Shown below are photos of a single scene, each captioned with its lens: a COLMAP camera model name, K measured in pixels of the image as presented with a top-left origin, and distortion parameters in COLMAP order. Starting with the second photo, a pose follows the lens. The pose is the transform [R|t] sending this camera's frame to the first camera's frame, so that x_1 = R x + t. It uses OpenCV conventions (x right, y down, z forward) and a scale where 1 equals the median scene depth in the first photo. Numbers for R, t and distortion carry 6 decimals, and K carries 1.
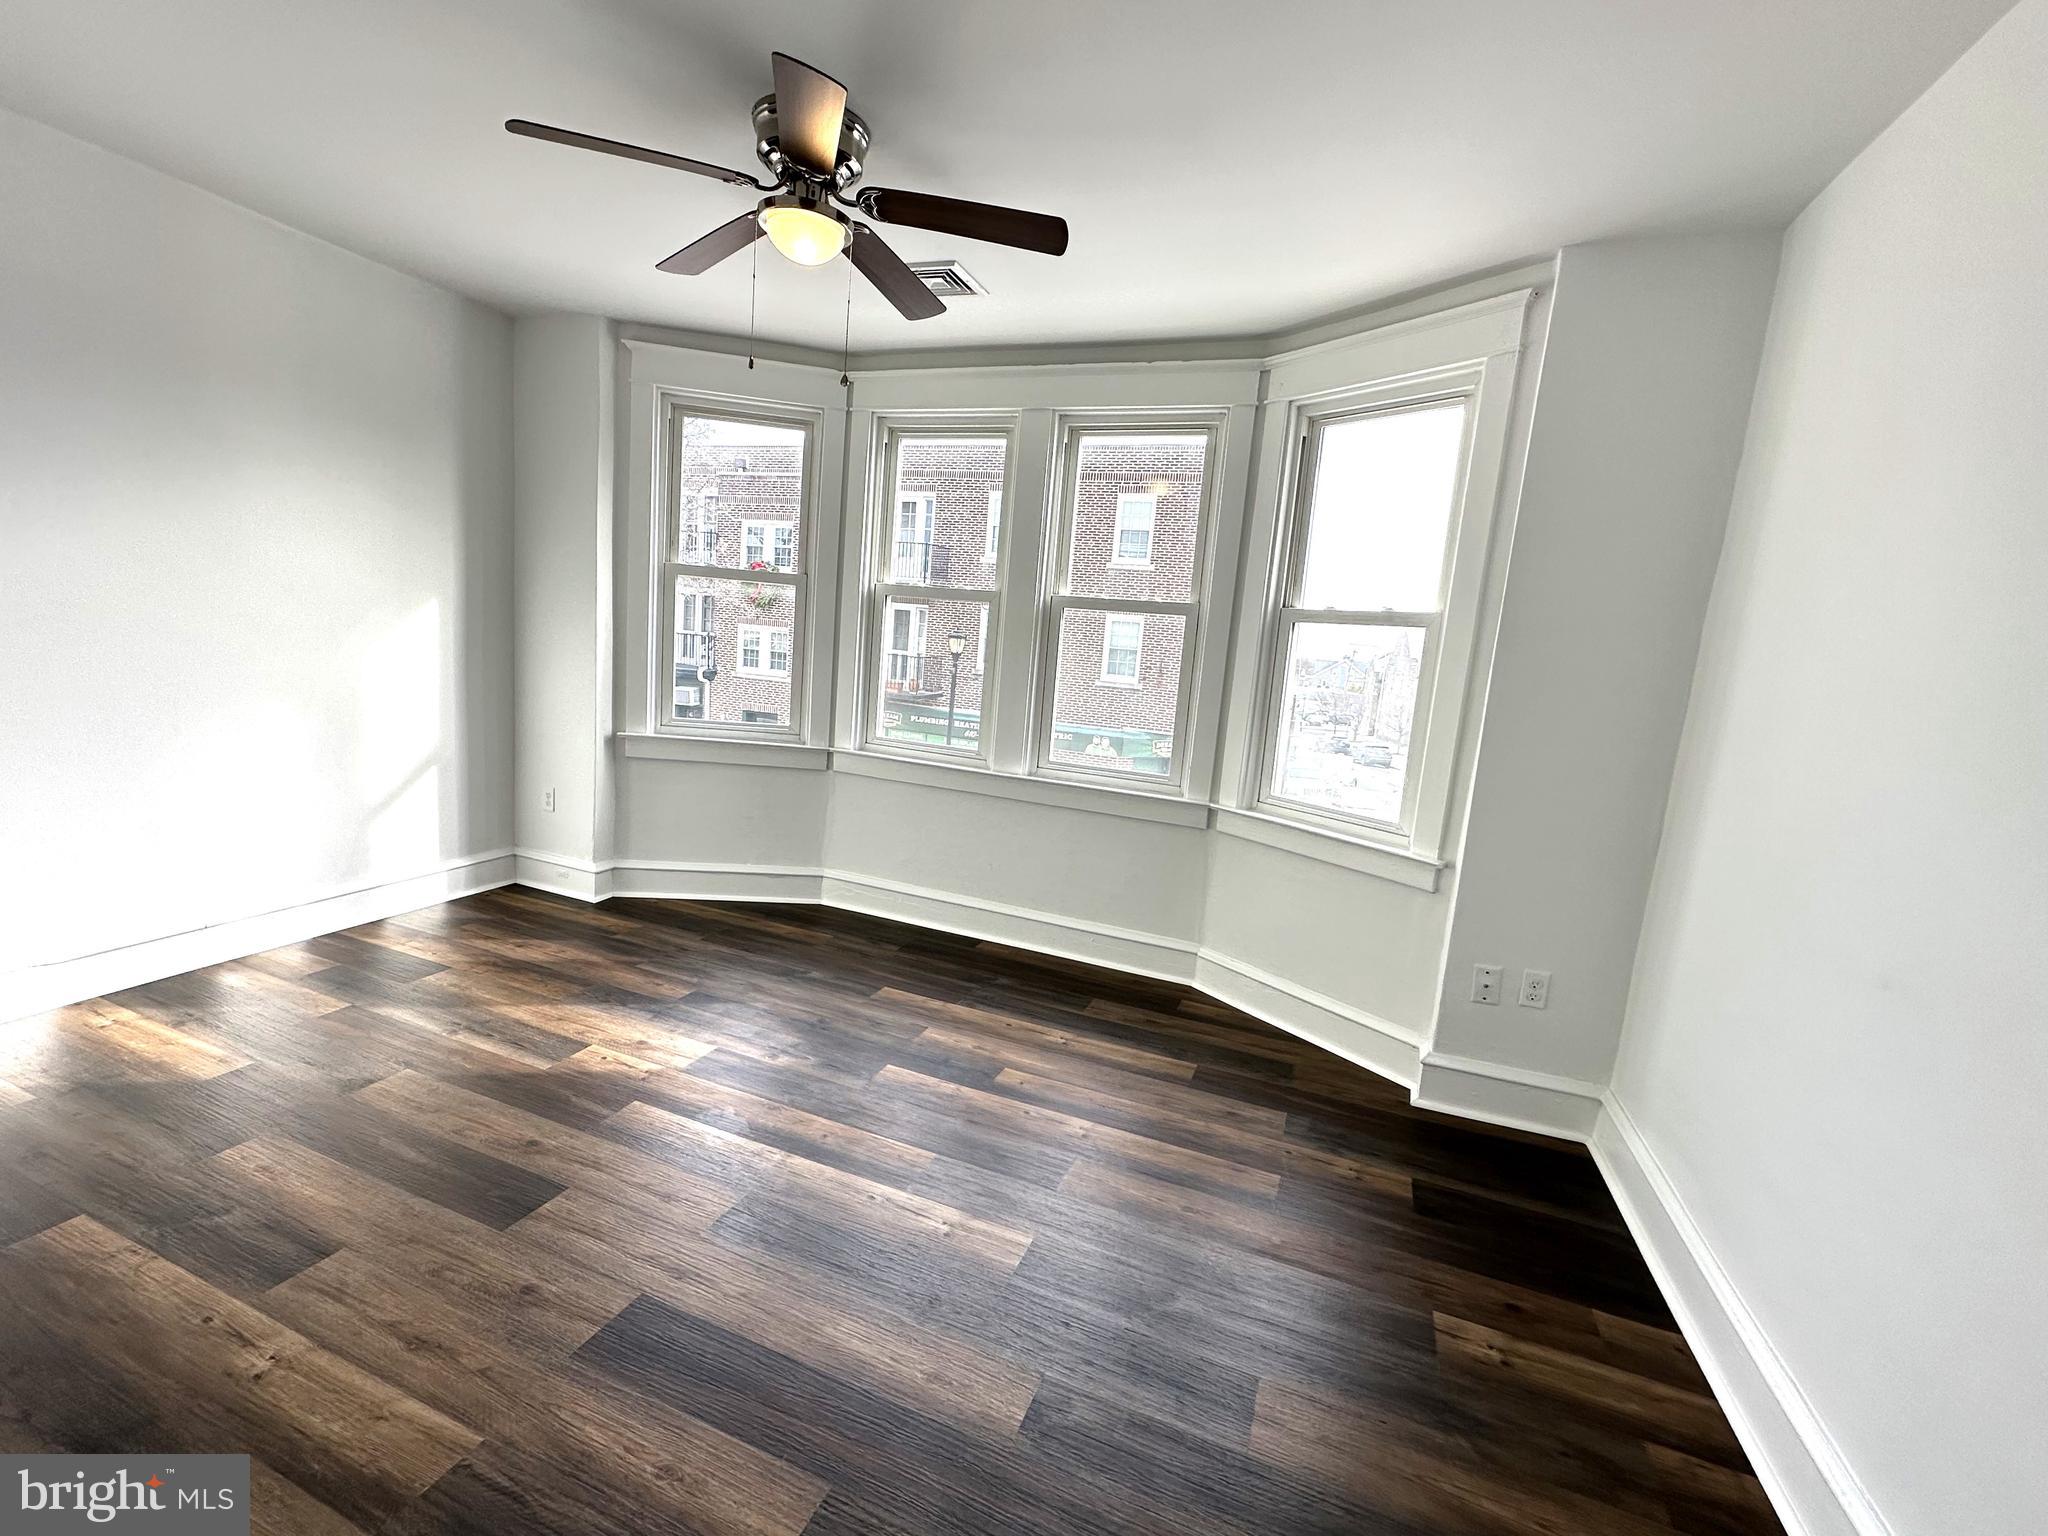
lens RADIAL K [[864.1, 0, 1024.0], [0, 864.1, 768.0], [0, 0, 1]] dist [-0.000416, 0.000806]
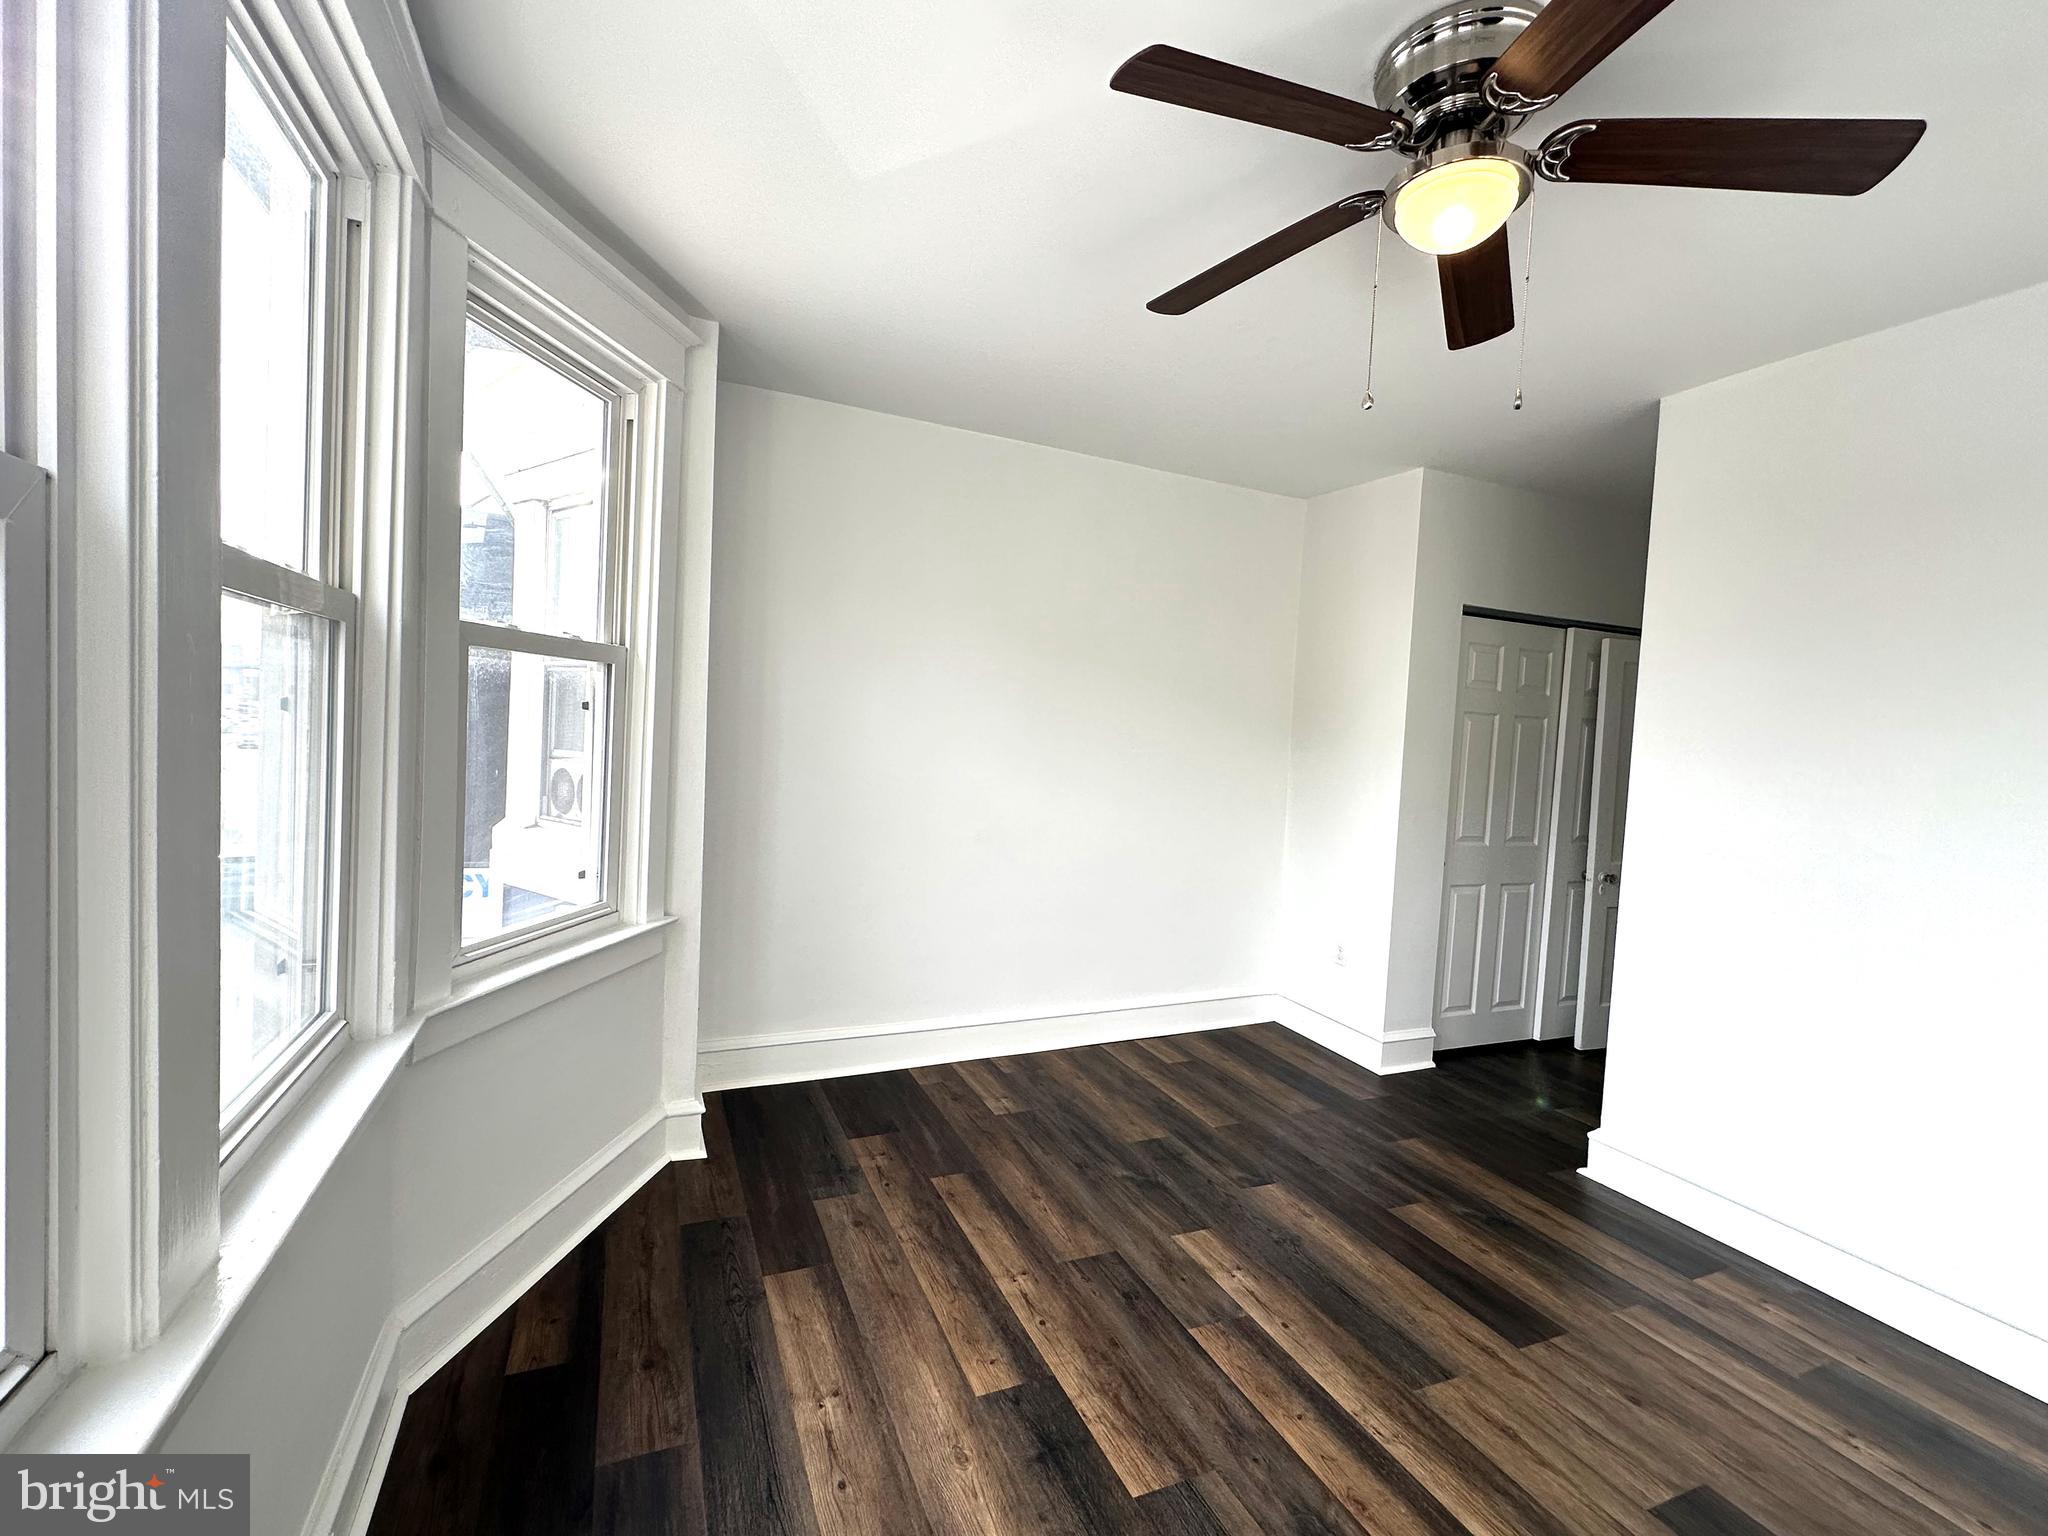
lens RADIAL K [[864.1, 0, 1024.0], [0, 864.1, 768.0], [0, 0, 1]] dist [-0.000416, 0.000806]
pose [[-0.688052, -0.147119, 0.710591, -0.483296], [0.003412, 0.978566, 0.205904, -0.271544], [-0.725653, 0.144097, -0.672803, 1.495597]]
